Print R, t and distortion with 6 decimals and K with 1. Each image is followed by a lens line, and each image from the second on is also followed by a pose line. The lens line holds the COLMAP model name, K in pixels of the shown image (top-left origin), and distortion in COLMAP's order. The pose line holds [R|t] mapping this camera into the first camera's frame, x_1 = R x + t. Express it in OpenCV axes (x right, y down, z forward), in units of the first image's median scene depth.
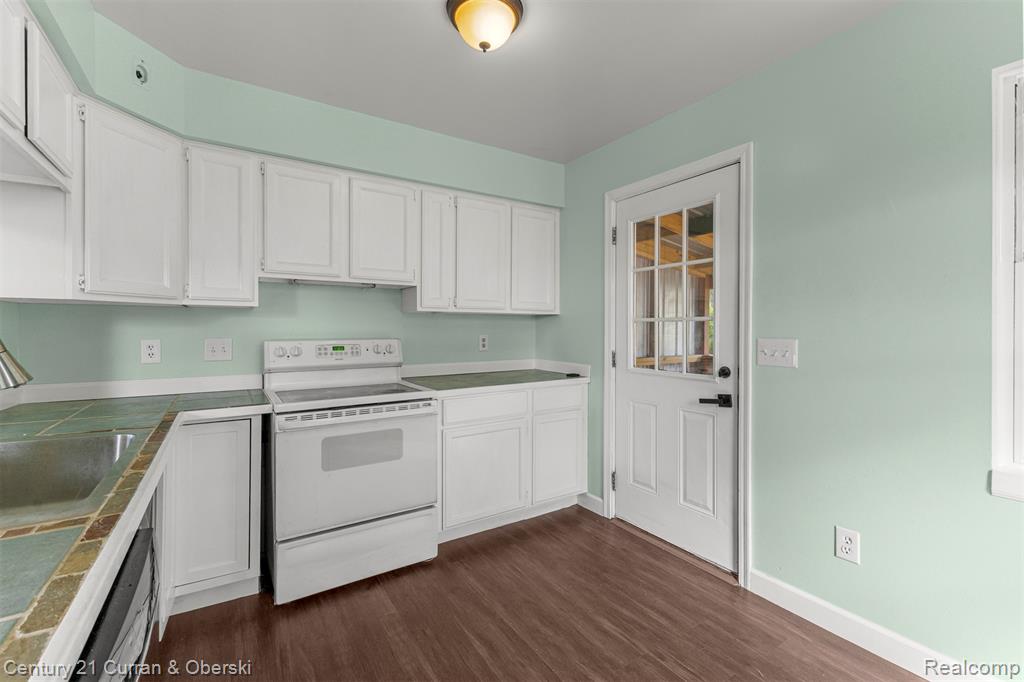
lens RADIAL K [[443.6, 0, 517.7], [0, 443.6, 330.5], [0, 0, 1]] dist [0.002613, 0.000229]
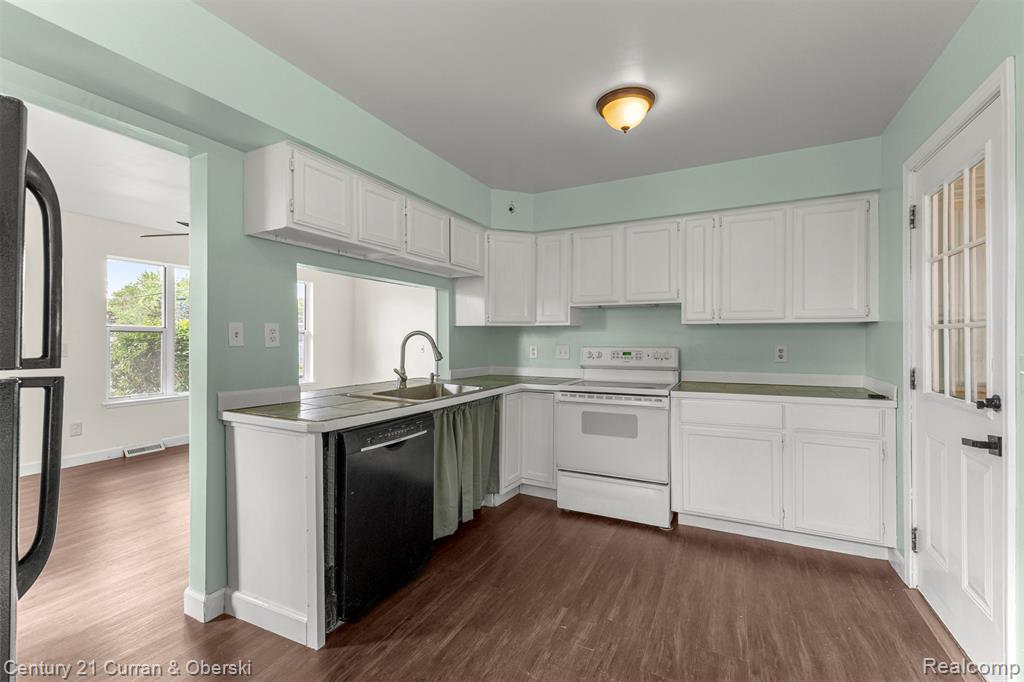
lens RADIAL K [[442.6, 0, 511.9], [0, 442.6, 337.6], [0, 0, 1]] dist [0.005136, -0.000097]
pose [[0.500523, -0.004215, -0.865713, 0.643564], [-0.003298, 0.999972, -0.006775, 0.001684], [0.865717, 0.006246, 0.500495, 0.025221]]
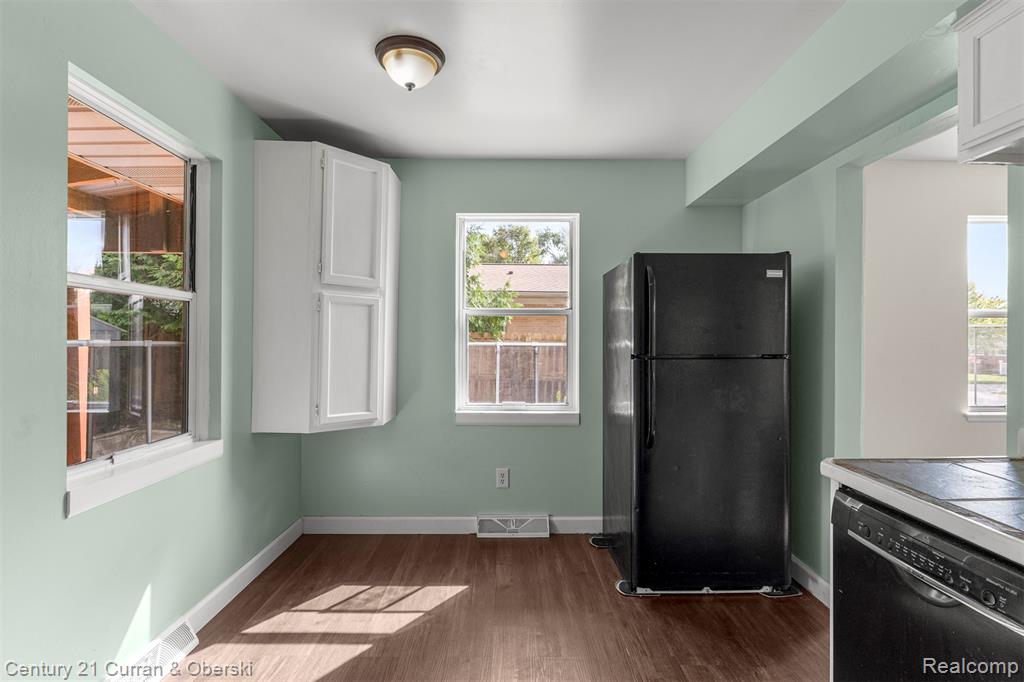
lens RADIAL K [[485.4, 0, 508.4], [0, 485.4, 339.4], [0, 0, 1]] dist [-0.004840, -0.000651]
pose [[-0.835491, -0.005990, 0.549472, -0.159238], [-0.006124, 0.999980, 0.001590, -0.007155], [-0.549470, -0.002036, -0.835511, 0.828193]]
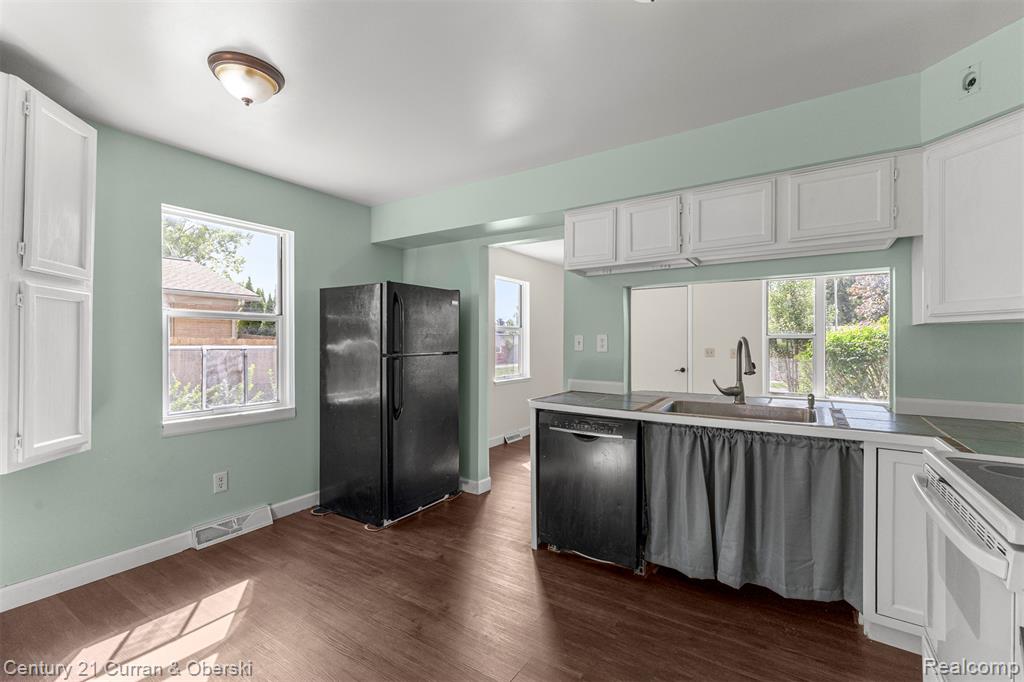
lens RADIAL K [[441.5, 0, 513.7], [0, 441.5, 343.5], [0, 0, 1]] dist [0.003760, 0.000062]
pose [[-0.919338, -0.002145, -0.393464, 0.325374], [-0.003741, 0.999988, 0.003290, -0.010948], [0.393452, 0.004497, -0.919334, 1.150966]]
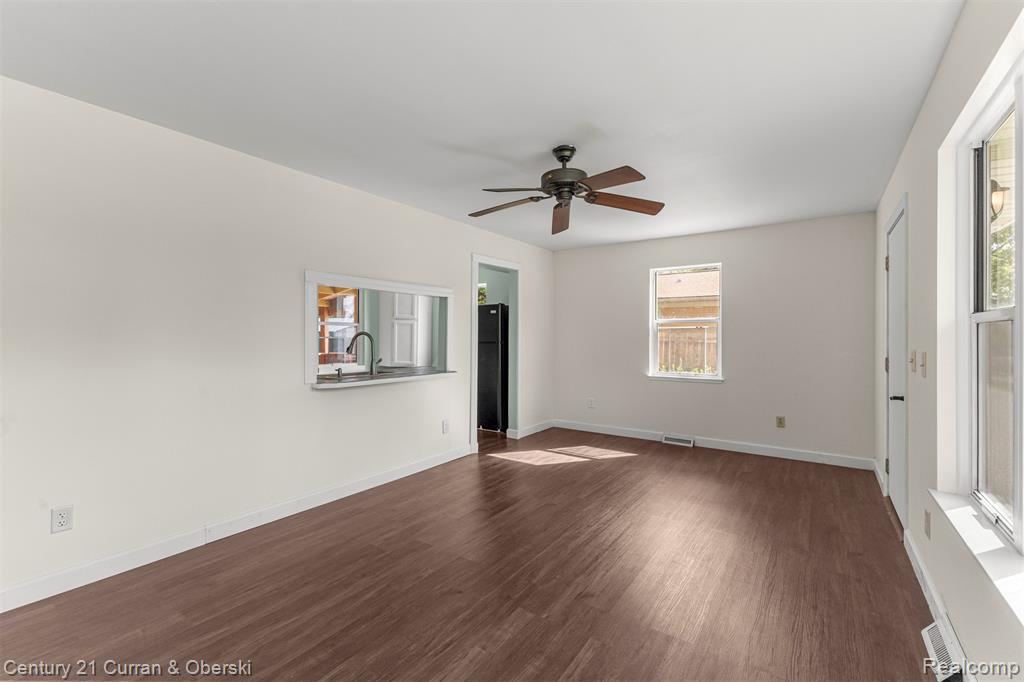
lens RADIAL K [[442.6, 0, 511.9], [0, 442.6, 337.6], [0, 0, 1]] dist [0.005136, -0.000097]
pose [[-0.371731, -0.005357, 0.928325, -2.347667], [-0.000328, 0.999984, 0.005639, -0.013000], [-0.928340, 0.001792, -0.371727, 0.532914]]
